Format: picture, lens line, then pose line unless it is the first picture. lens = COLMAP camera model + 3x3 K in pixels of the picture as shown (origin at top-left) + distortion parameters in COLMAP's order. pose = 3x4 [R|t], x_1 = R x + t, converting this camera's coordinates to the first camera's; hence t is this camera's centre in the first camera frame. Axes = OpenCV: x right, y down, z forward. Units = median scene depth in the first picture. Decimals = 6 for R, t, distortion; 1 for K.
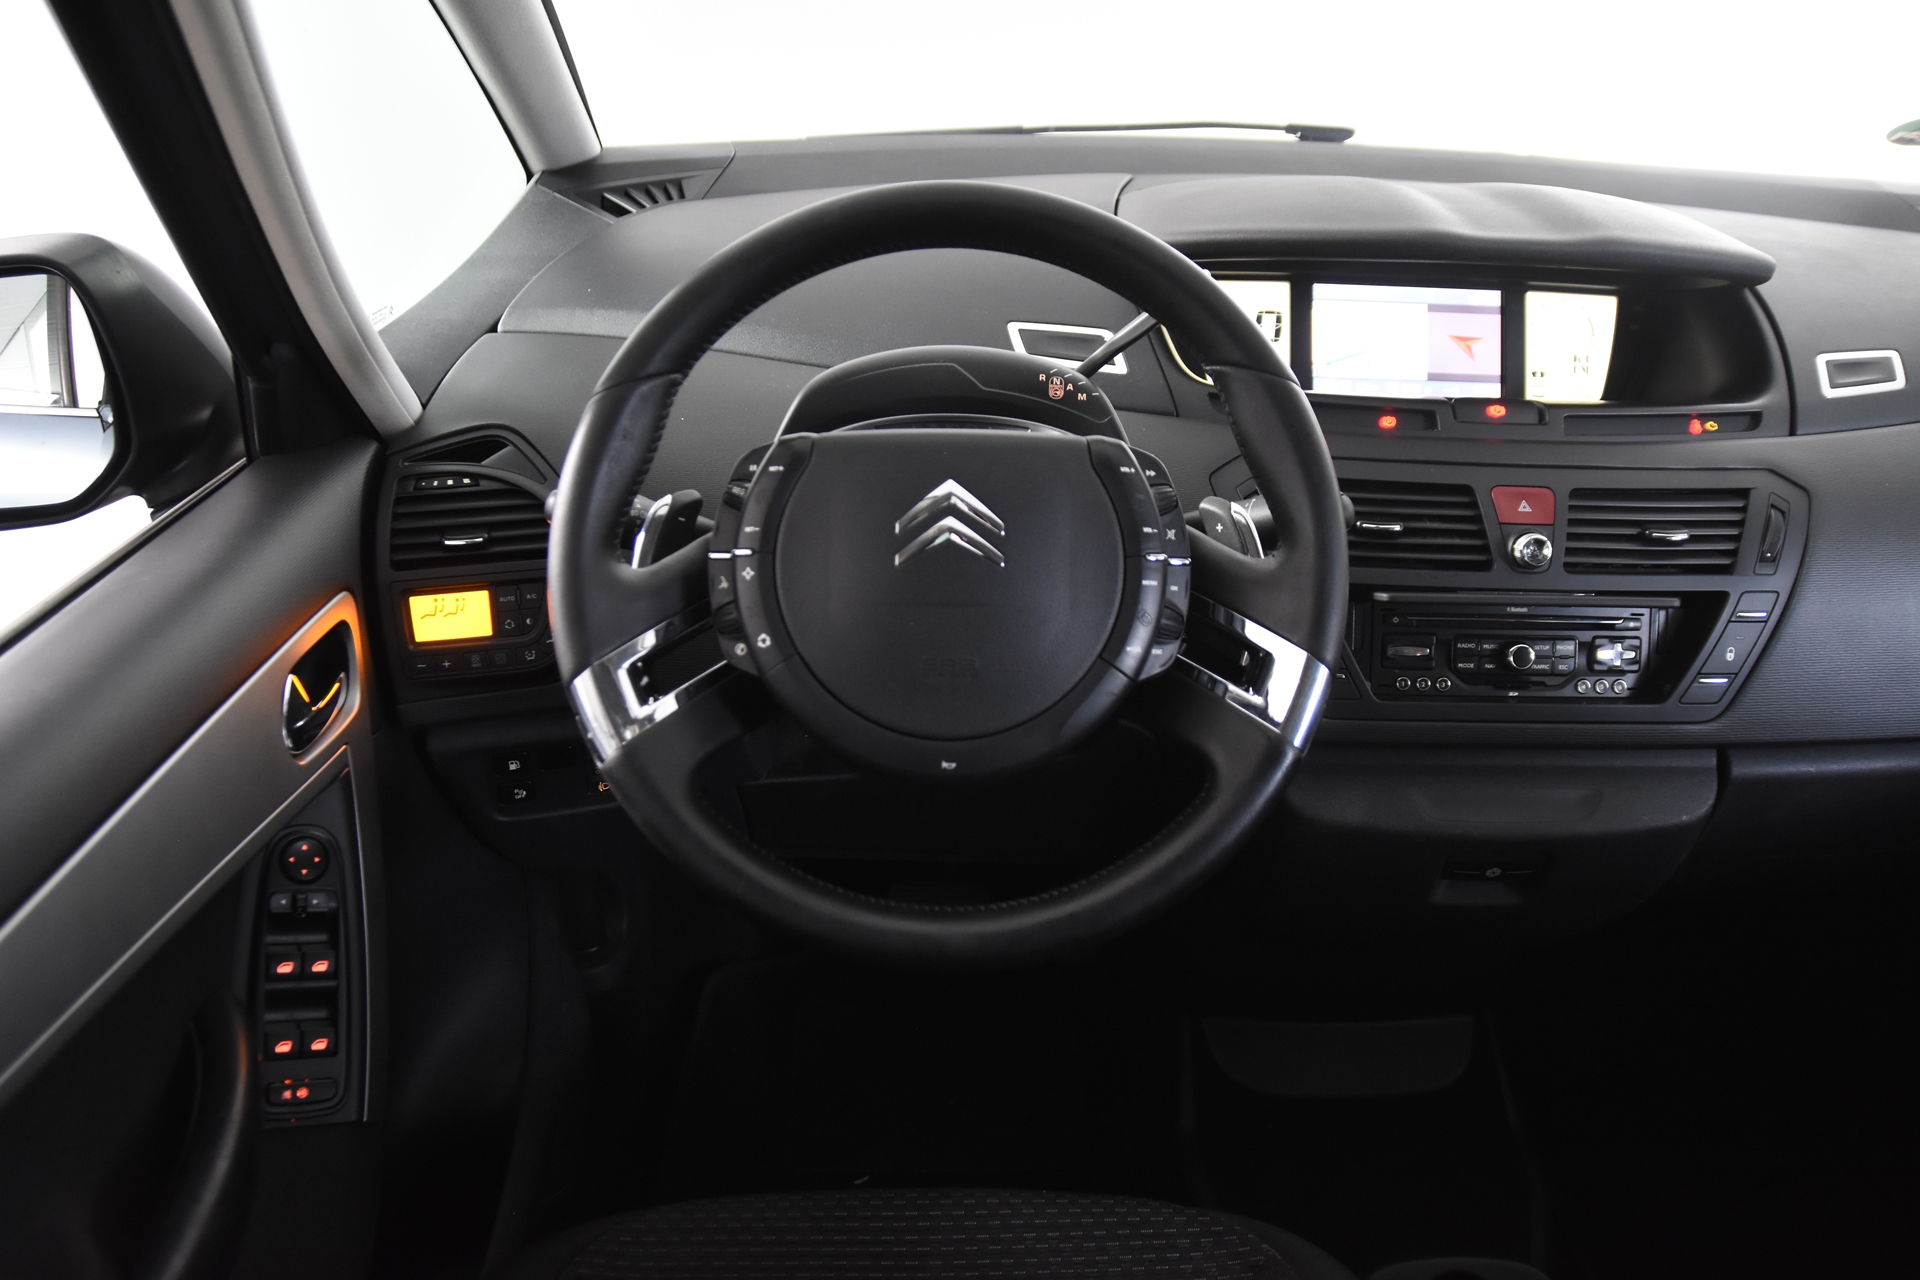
lens RADIAL K [[1434.1, 0, 955.8], [0, 1434.1, 643.7], [0, 0, 1]] dist [-0.124580, 0.087612]
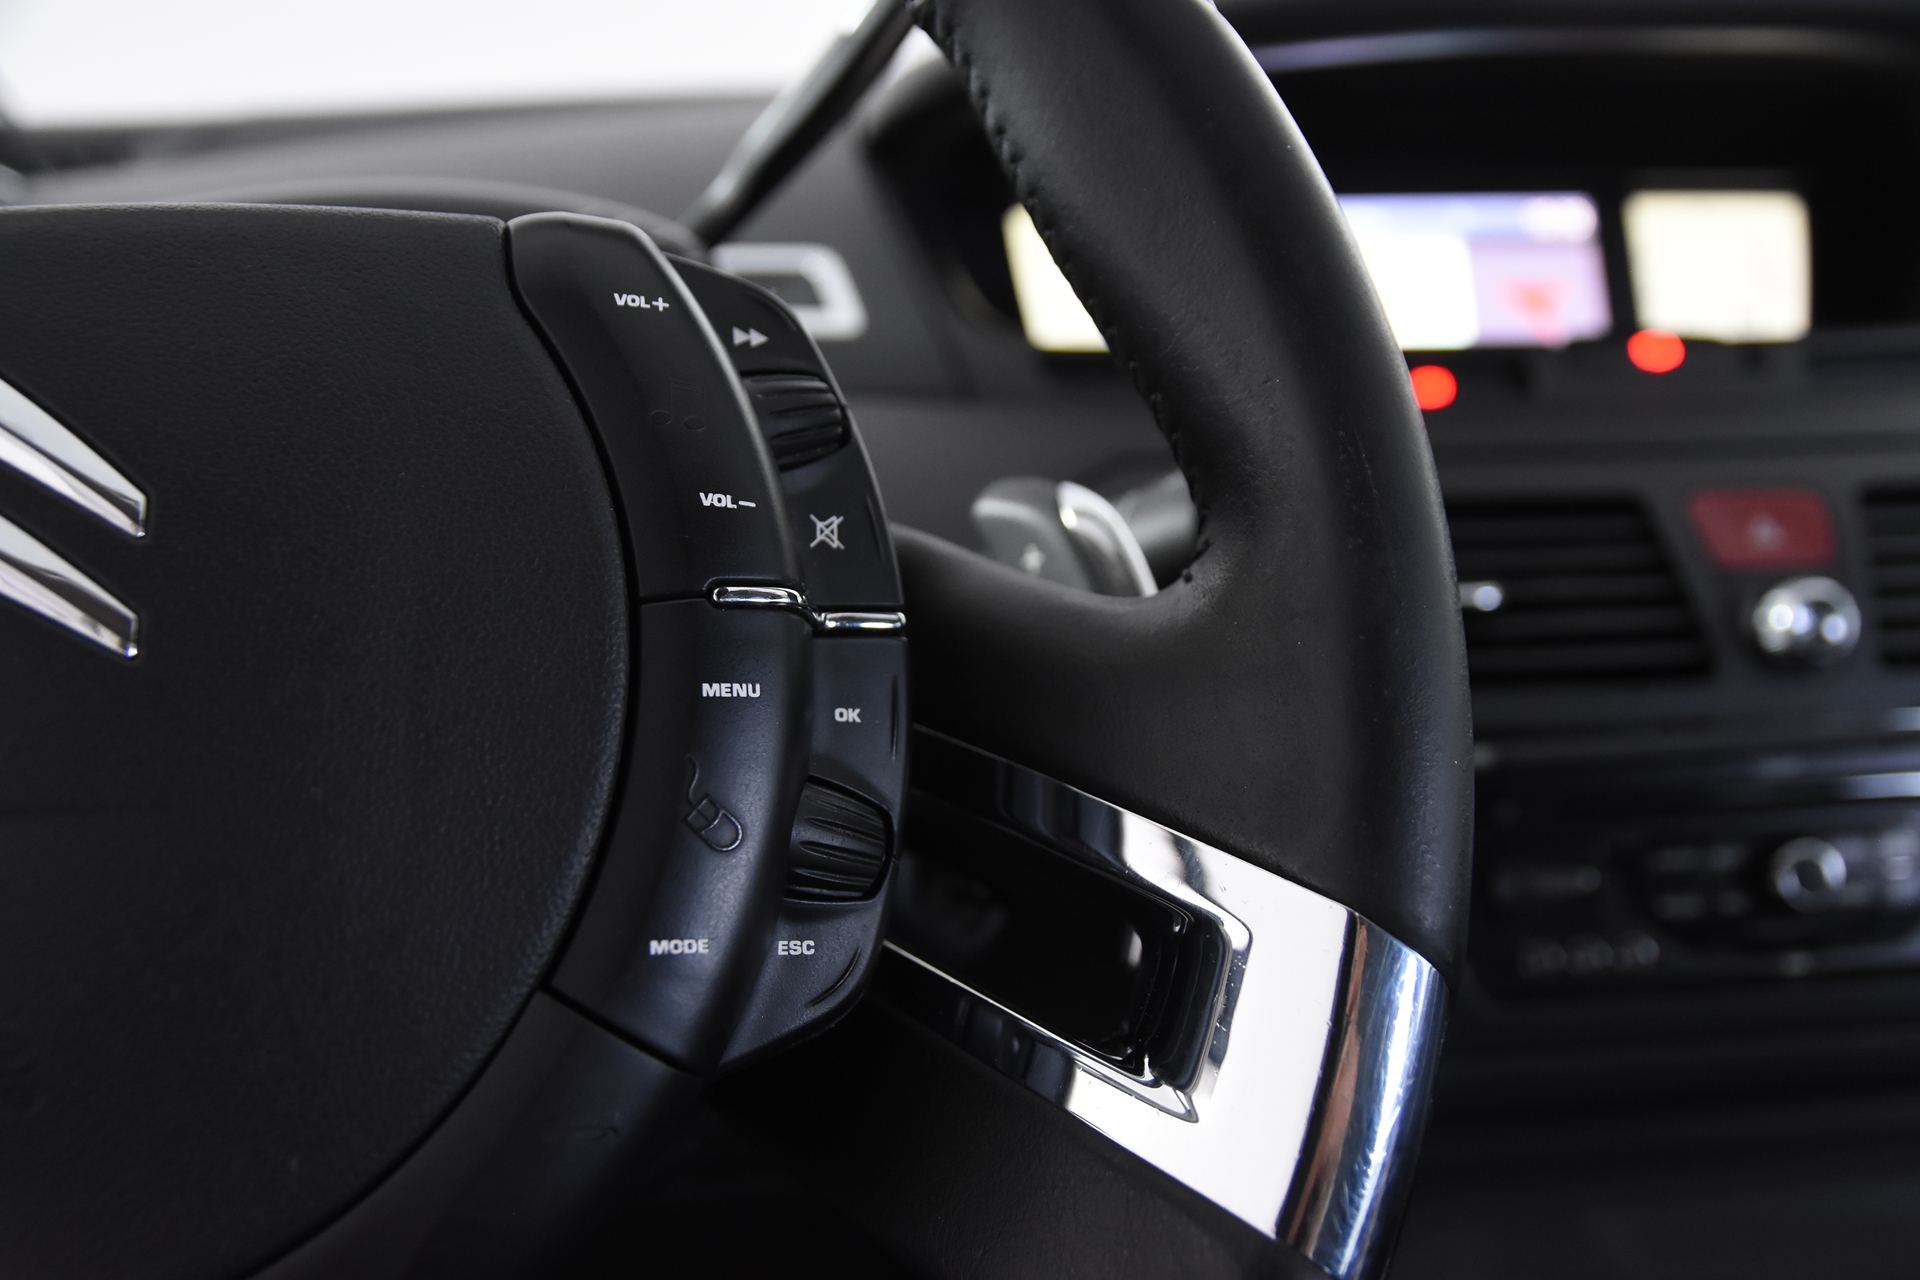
lens RADIAL K [[1689.5, 0, 964.3], [0, 1689.5, 645.1], [0, 0, 1]] dist [-0.071879, 0.018716]
pose [[0.995177, -0.067532, 0.071155, 0.117698], [0.078412, 0.983458, -0.163288, 0.002822], [-0.058951, 0.168079, 0.984009, 0.516249]]
